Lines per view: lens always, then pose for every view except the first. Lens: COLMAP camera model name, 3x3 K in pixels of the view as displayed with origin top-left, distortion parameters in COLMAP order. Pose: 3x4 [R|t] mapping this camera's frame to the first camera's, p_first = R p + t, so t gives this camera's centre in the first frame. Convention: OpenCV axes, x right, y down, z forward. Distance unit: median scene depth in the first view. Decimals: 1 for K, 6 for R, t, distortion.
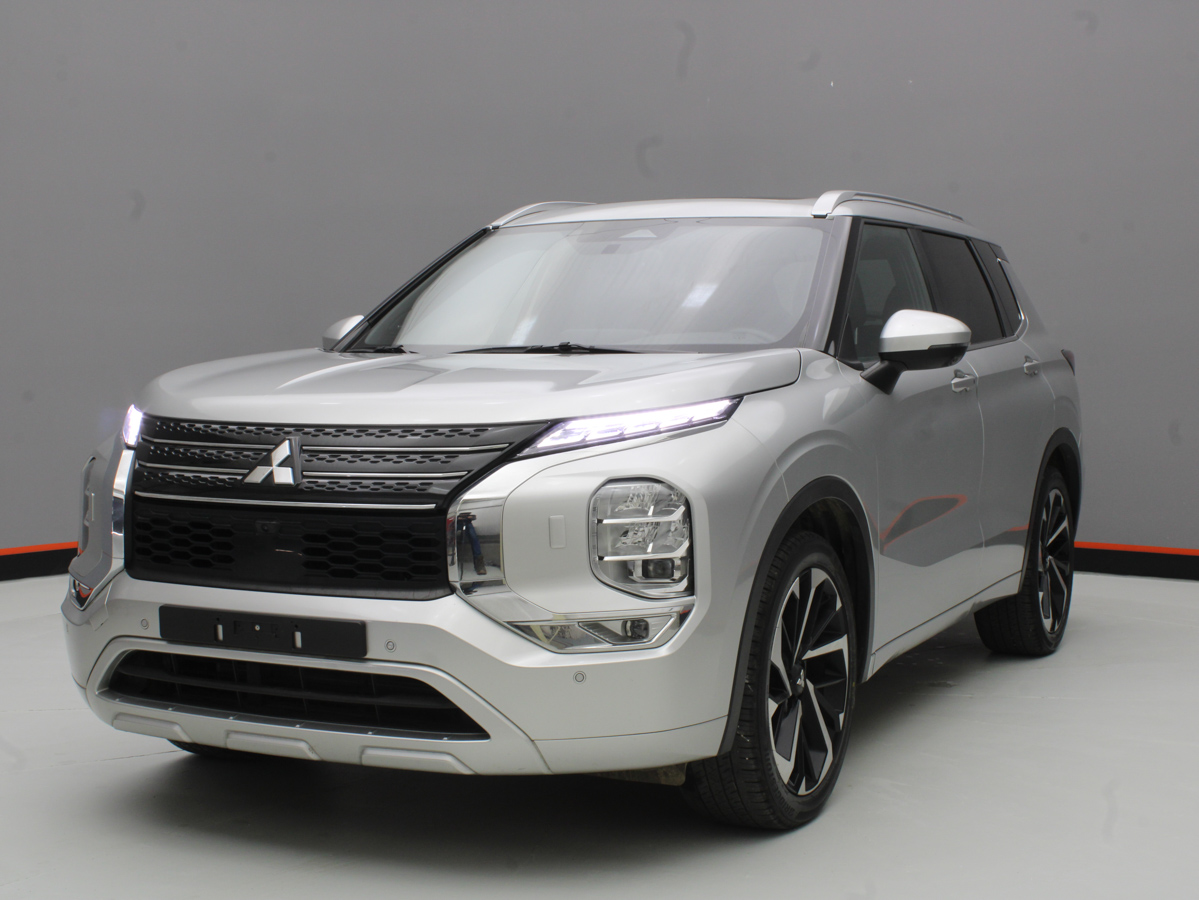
lens RADIAL K [[1722.6, 0, 599.5], [0, 1722.6, 450.0], [0, 0, 1]] dist [-0.012858, -0.012459]
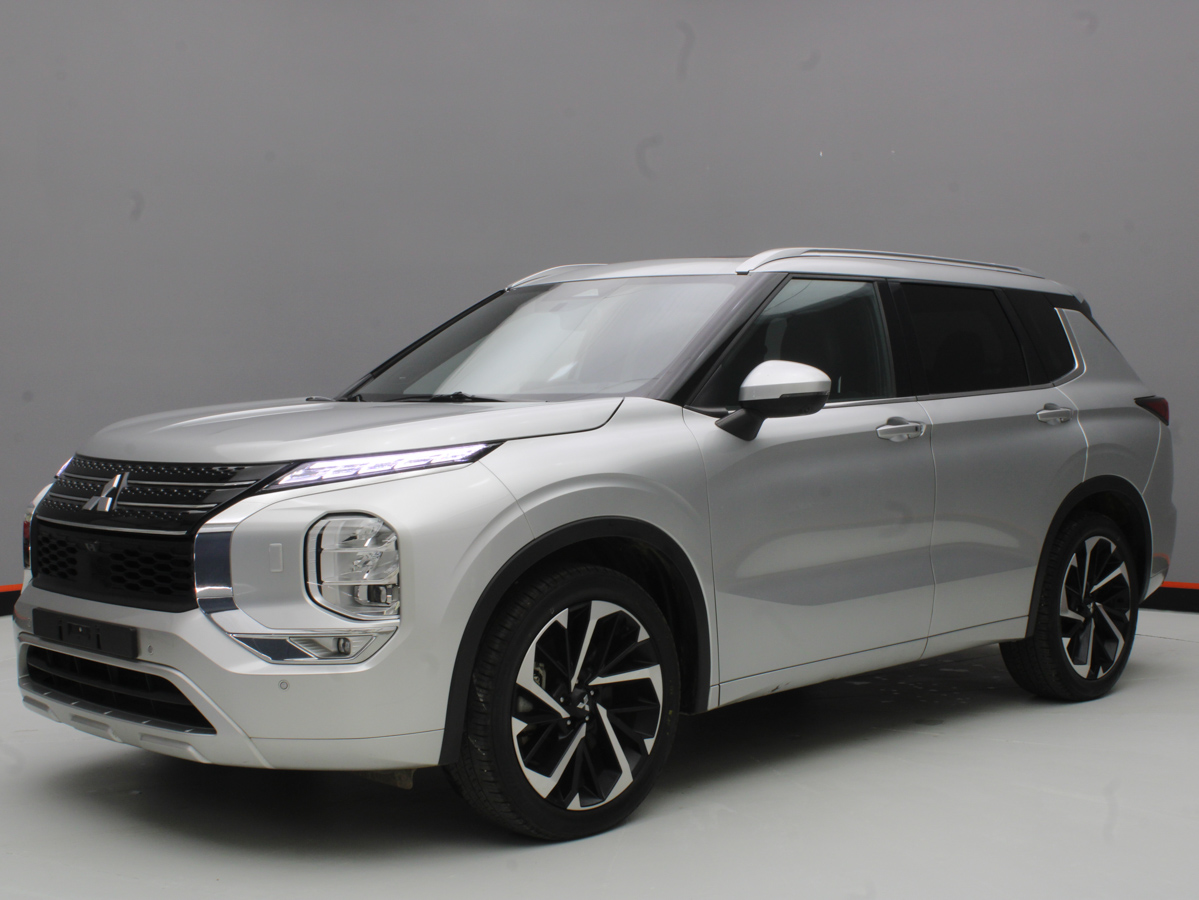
lens RADIAL K [[1582.3, 0, 599.5], [0, 1582.3, 450.0], [0, 0, 1]] dist [-0.043268, -0.003544]
pose [[0.949266, 0.009900, -0.314319, 0.483091], [-0.017327, 0.999633, -0.020842, -0.005791], [0.313997, 0.025231, 0.949089, 0.062742]]
